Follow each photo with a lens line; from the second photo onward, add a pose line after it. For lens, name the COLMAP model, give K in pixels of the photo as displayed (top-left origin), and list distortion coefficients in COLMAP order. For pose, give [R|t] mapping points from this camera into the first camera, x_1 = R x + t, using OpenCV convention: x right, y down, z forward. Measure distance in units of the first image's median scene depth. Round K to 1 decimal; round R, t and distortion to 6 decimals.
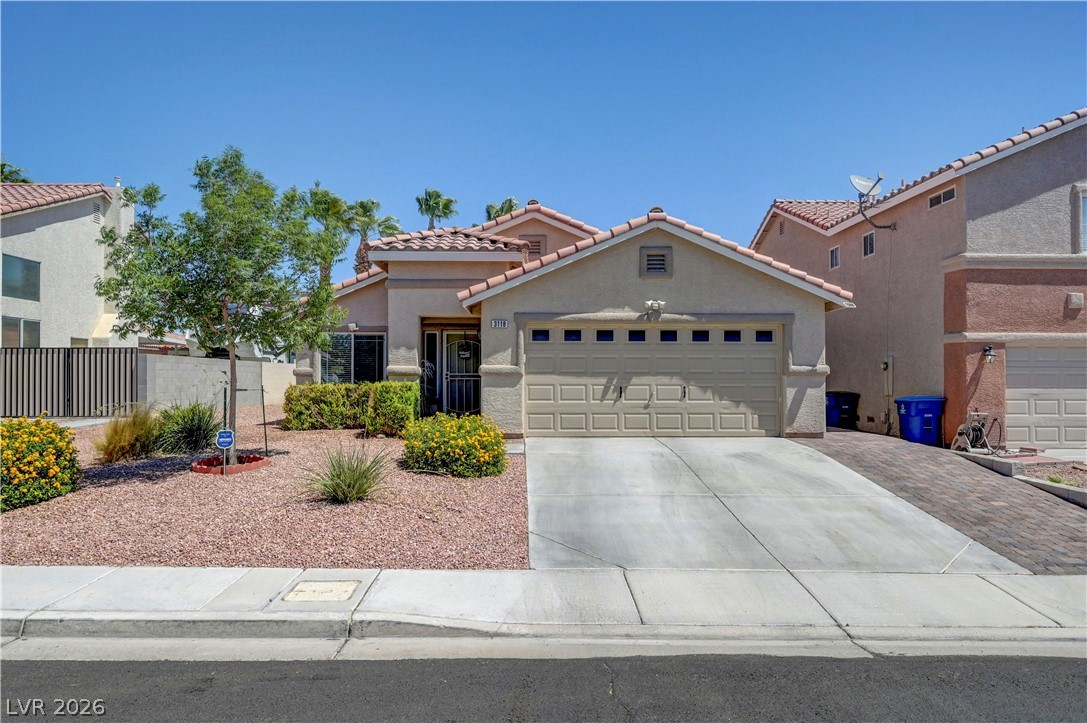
lens RADIAL K [[686.7, 0, 547.2], [0, 686.7, 371.3], [0, 0, 1]] dist [0.000341, -0.000424]
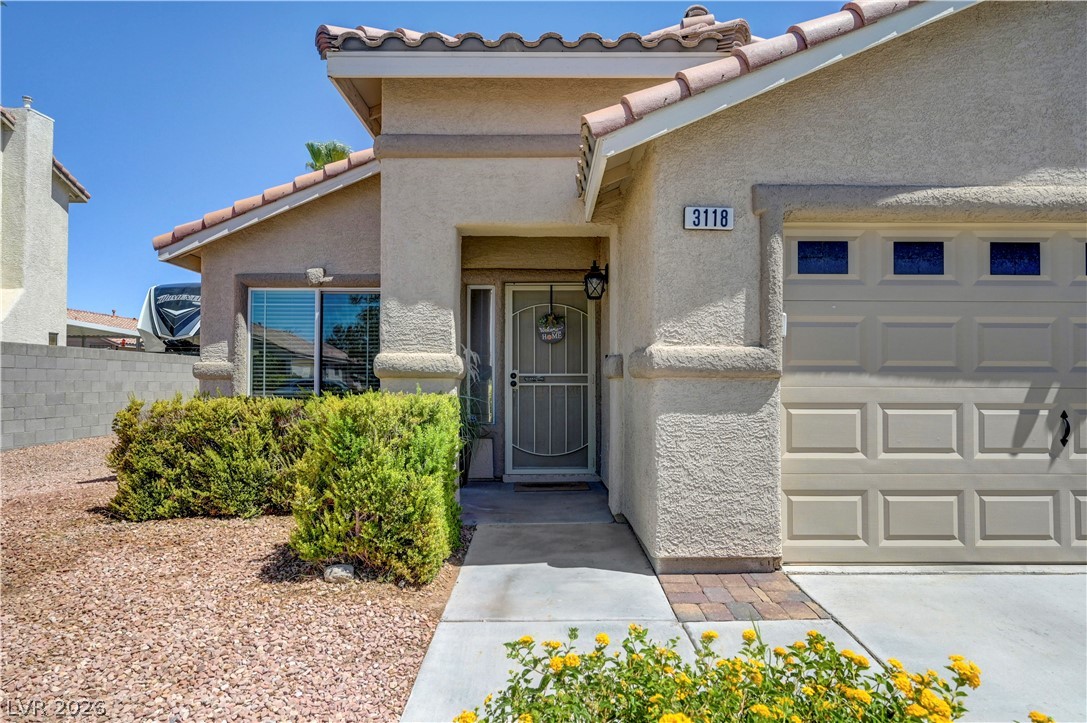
lens RADIAL K [[631.7, 0, 545.7], [0, 631.7, 362.0], [0, 0, 1]] dist [-0.004917, 0.000908]
pose [[0.999552, 0.000357, -0.029933, -0.134843], [-0.000962, 0.999795, -0.020217, 0.004867], [0.029920, 0.020237, 0.999347, 0.688322]]
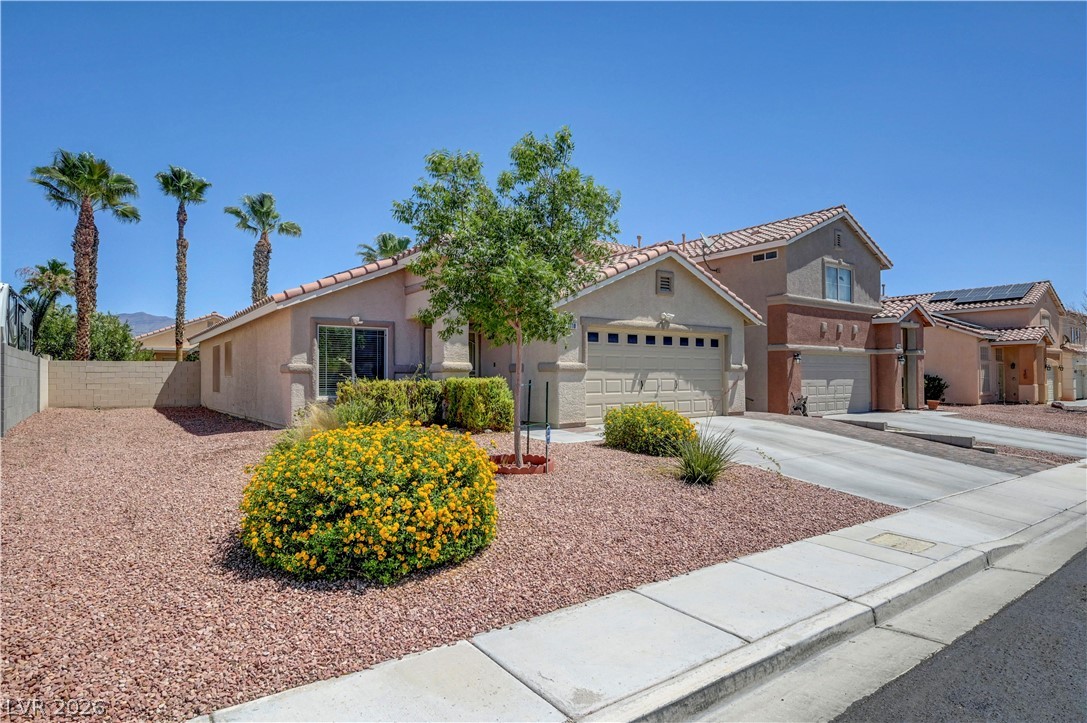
lens RADIAL K [[593.6, 0, 552.0], [0, 593.6, 365.4], [0, 0, 1]] dist [-0.004523, -0.000462]
pose [[0.812038, 0.005781, 0.583576, -0.652130], [-0.001043, 0.999964, -0.008454, 0.004268], [-0.583604, 0.006257, 0.812014, 0.222202]]
